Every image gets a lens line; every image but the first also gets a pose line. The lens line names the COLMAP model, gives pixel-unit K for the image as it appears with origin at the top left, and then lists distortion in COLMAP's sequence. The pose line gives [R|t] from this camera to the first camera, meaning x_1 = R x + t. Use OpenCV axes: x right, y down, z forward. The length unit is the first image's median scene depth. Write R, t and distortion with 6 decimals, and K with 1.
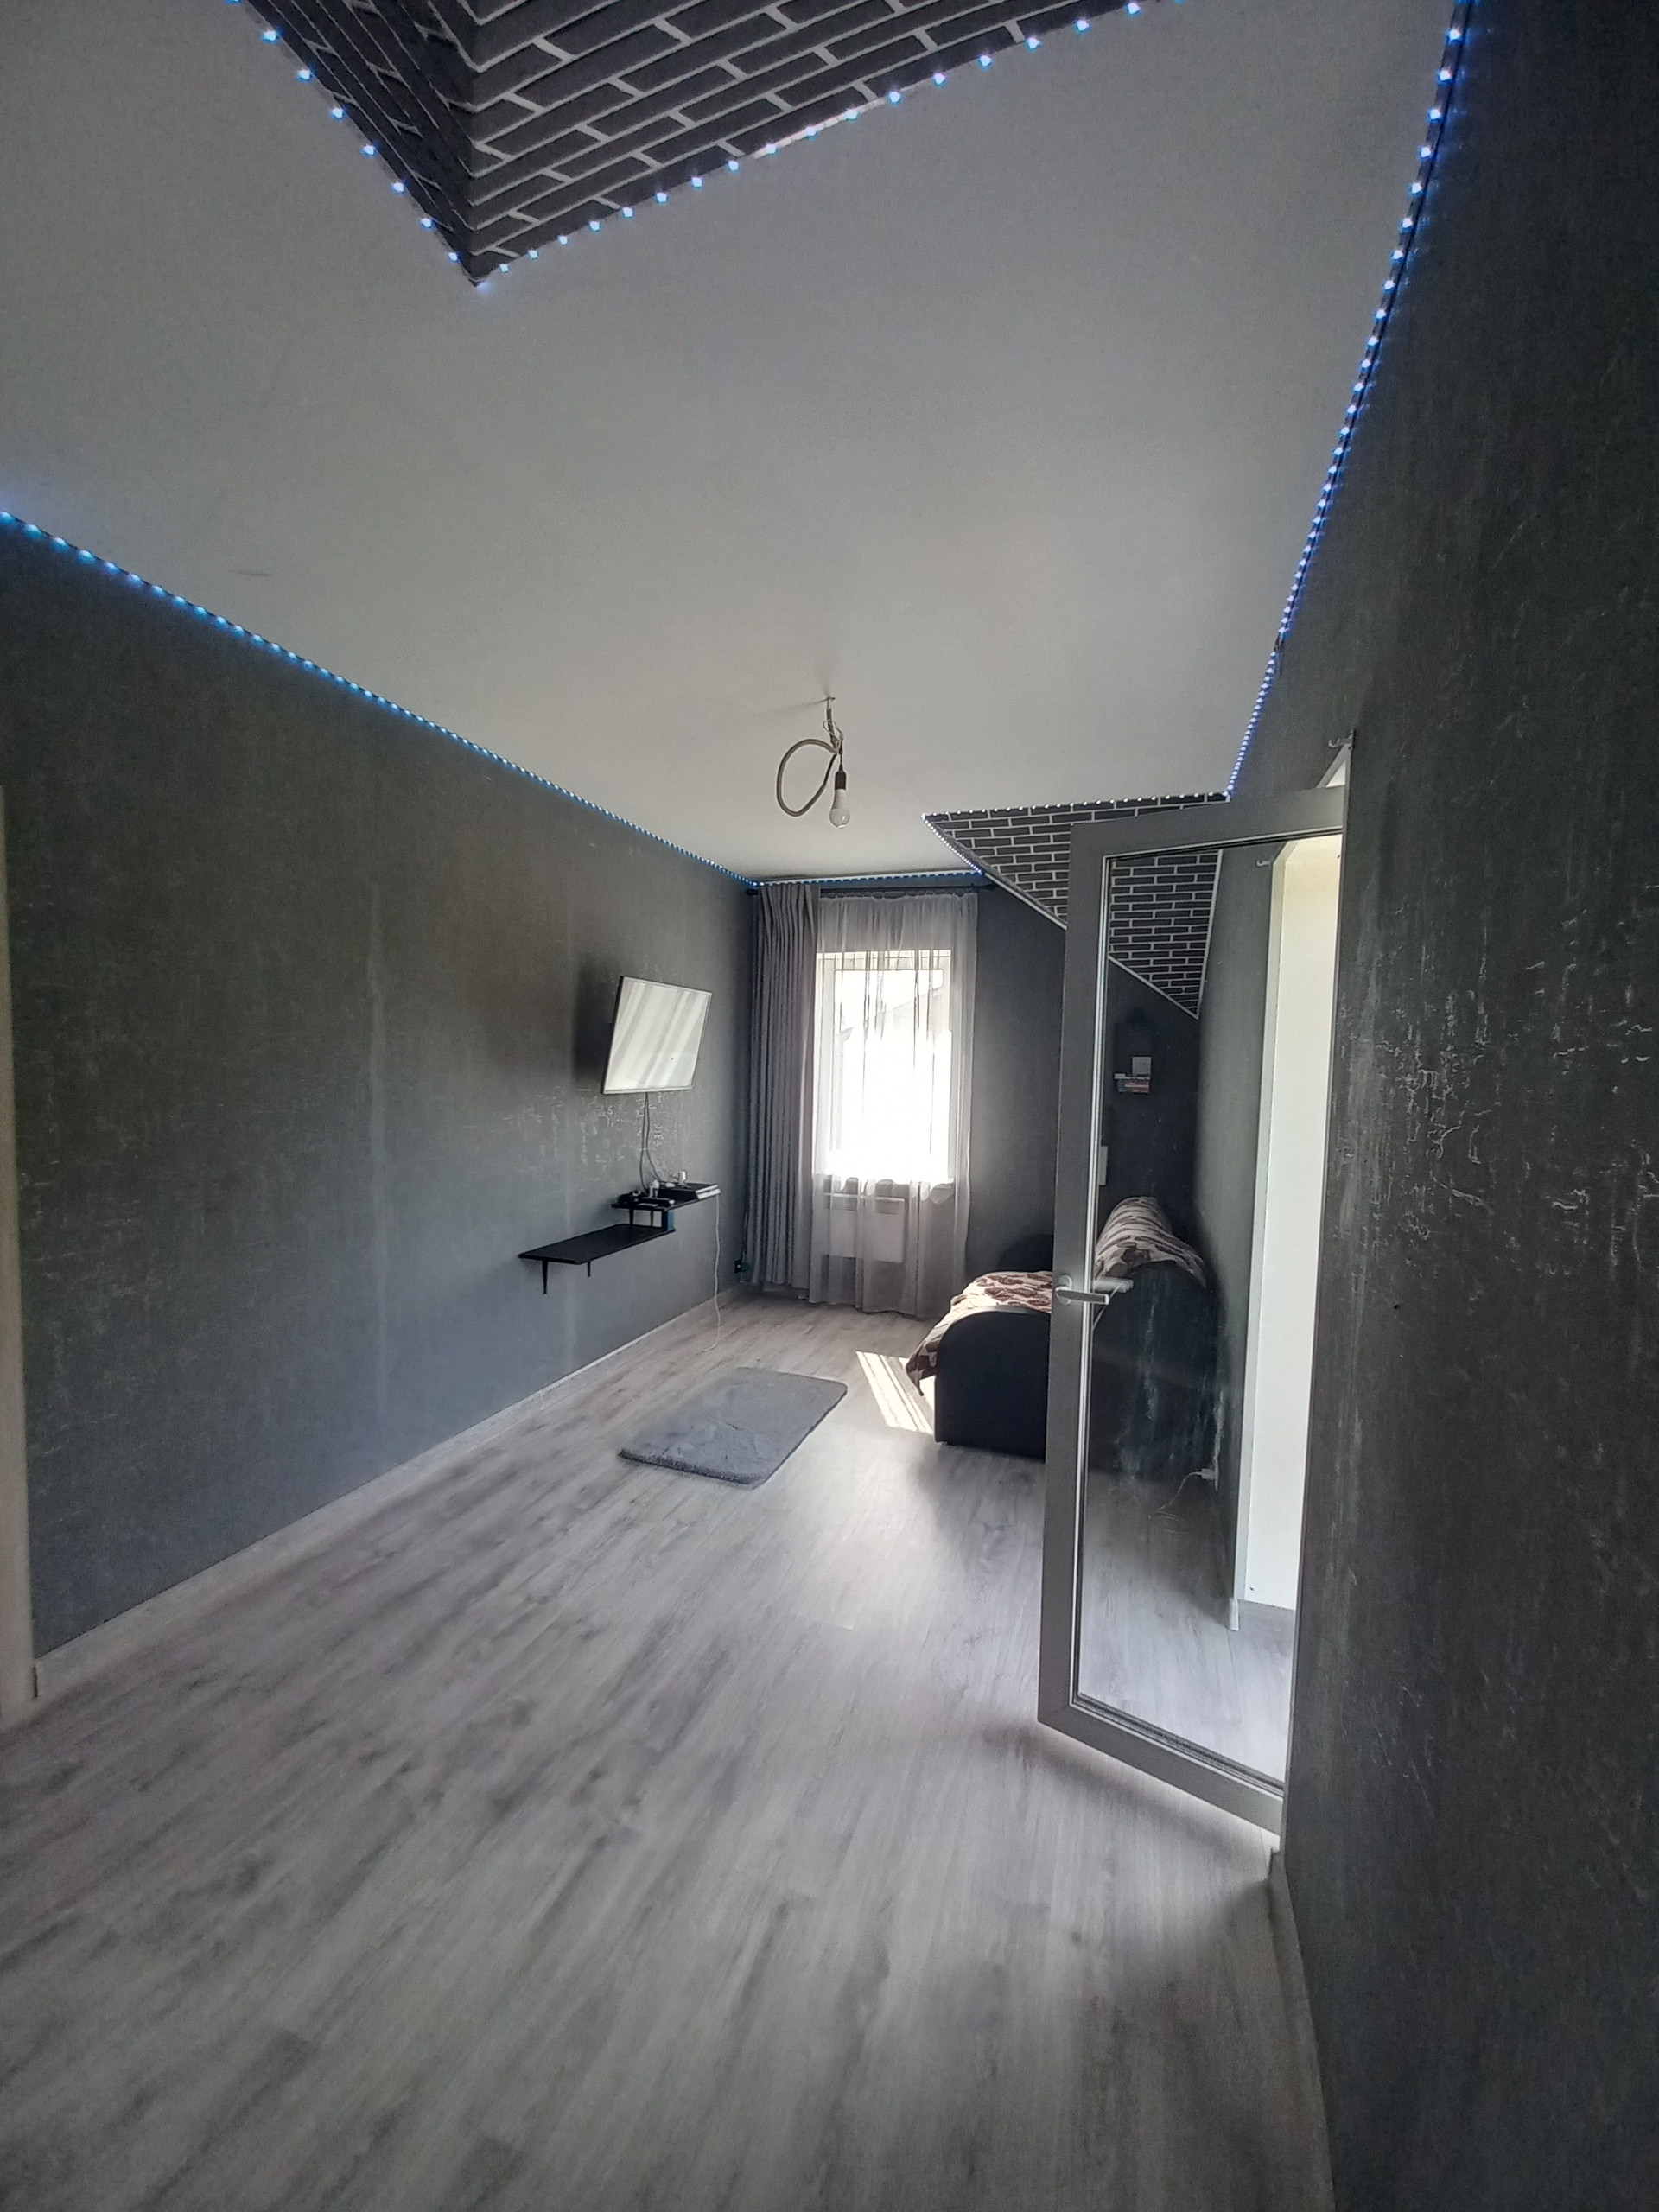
lens RADIAL K [[874.7, 0, 823.3], [0, 874.7, 1104.1], [0, 0, 1]] dist [-0.000373, -0.006212]
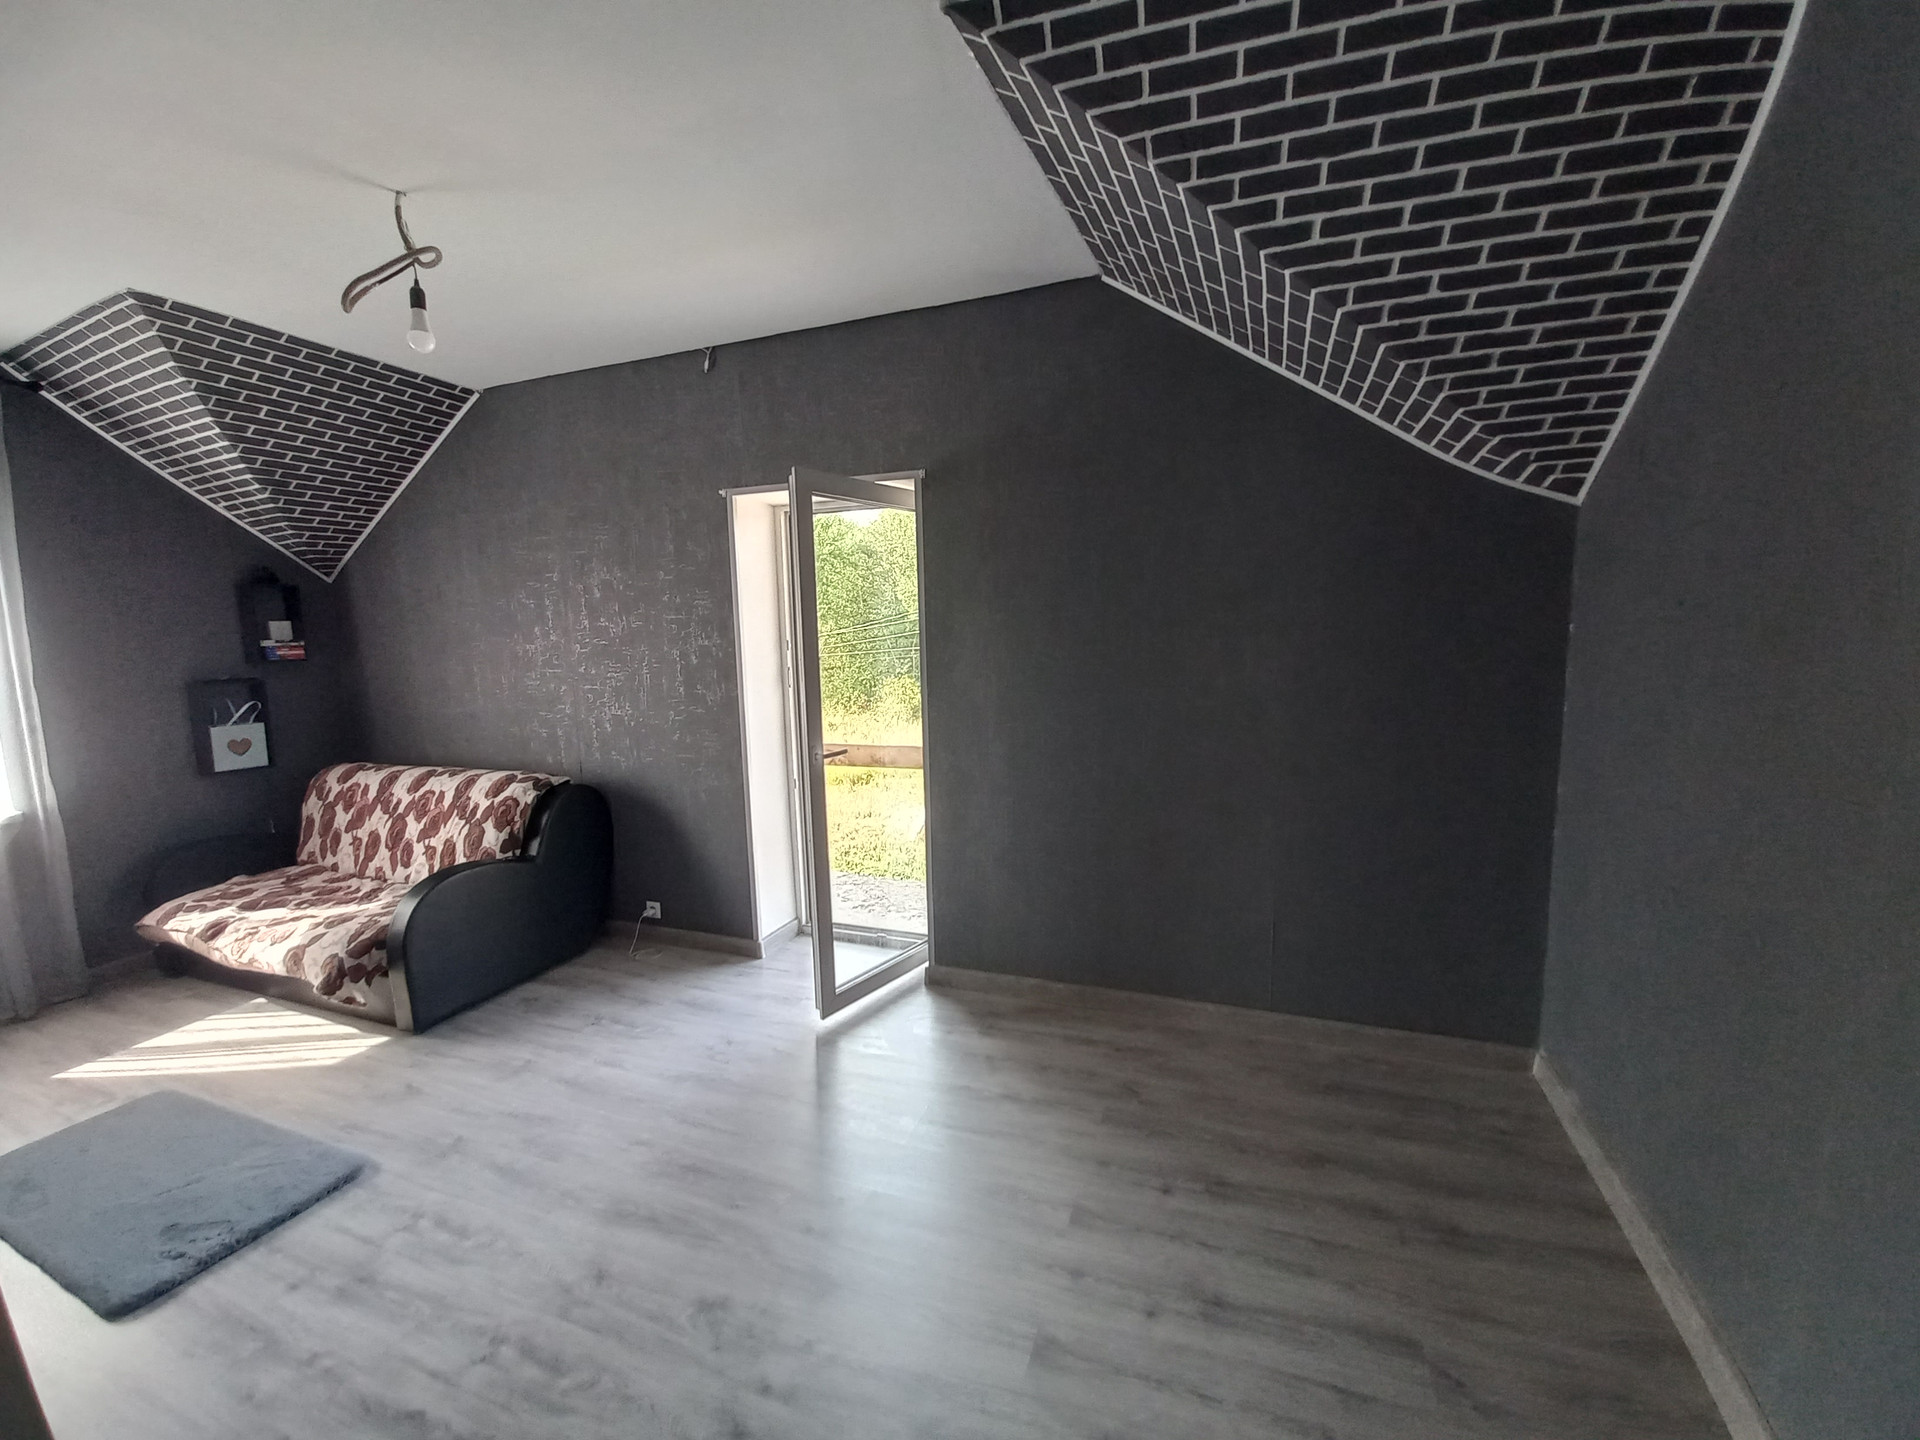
lens RADIAL K [[759.2, 0, 956.3], [0, 759.2, 720.2], [0, 0, 1]] dist [-0.000373, -0.006212]
pose [[0.015473, -0.143275, 0.989562, -0.794189], [0.067300, 0.987585, 0.141936, -0.028467], [-0.997613, 0.064401, 0.024924, 0.493502]]
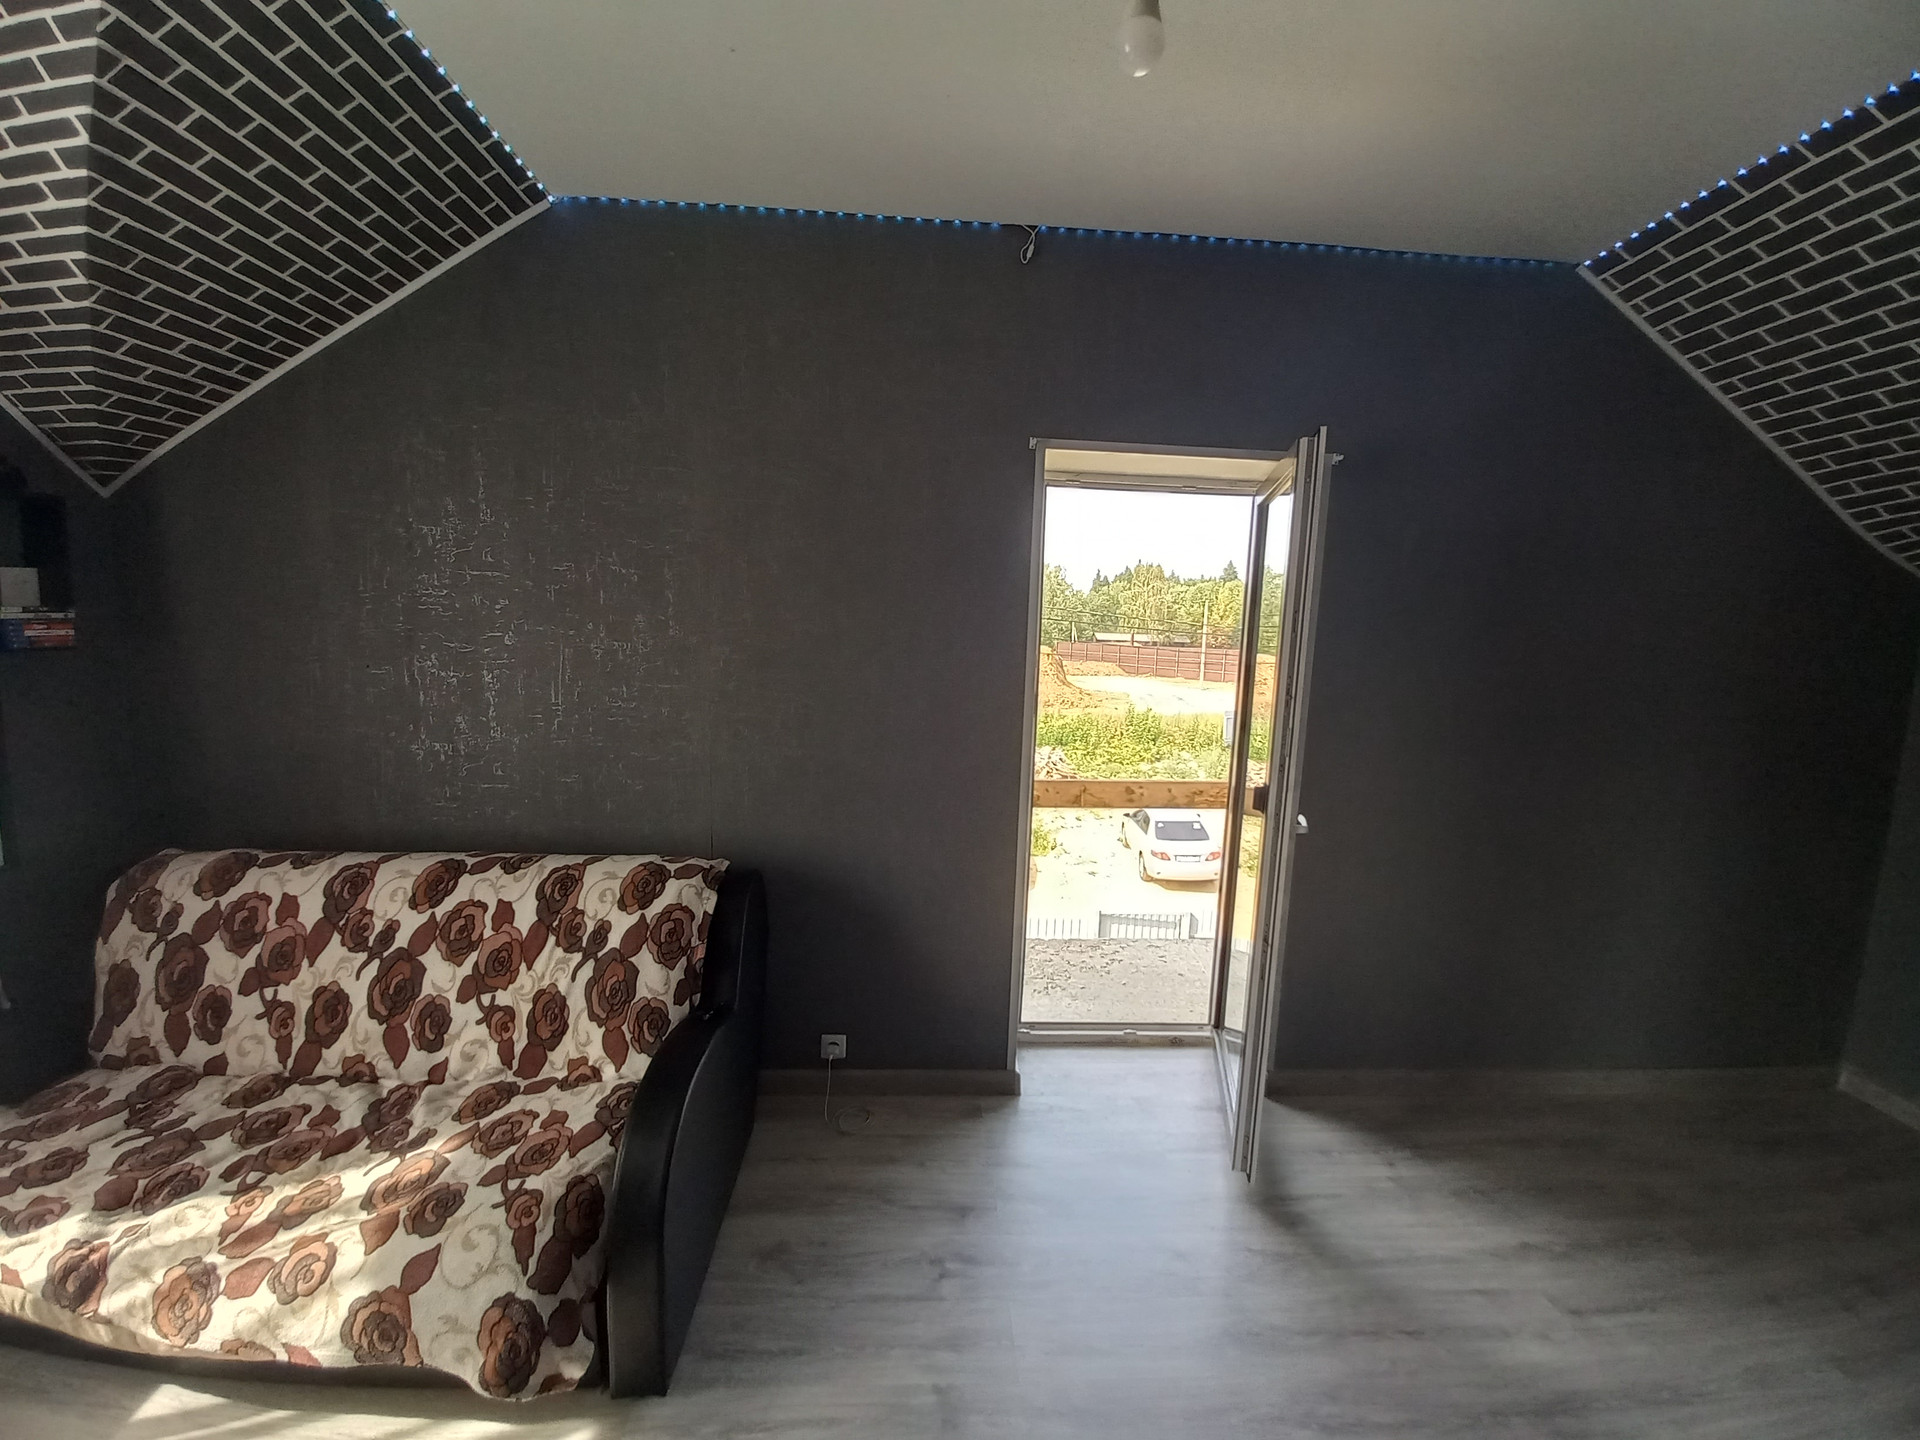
lens RADIAL K [[759.2, 0, 952.7], [0, 759.2, 715.5], [0, 0, 1]] dist [-0.000373, -0.006212]
pose [[-0.377413, -0.145353, 0.914567, -0.336143], [-0.002283, 0.987748, 0.156042, -0.070892], [-0.926042, 0.056804, -0.373121, 1.272241]]
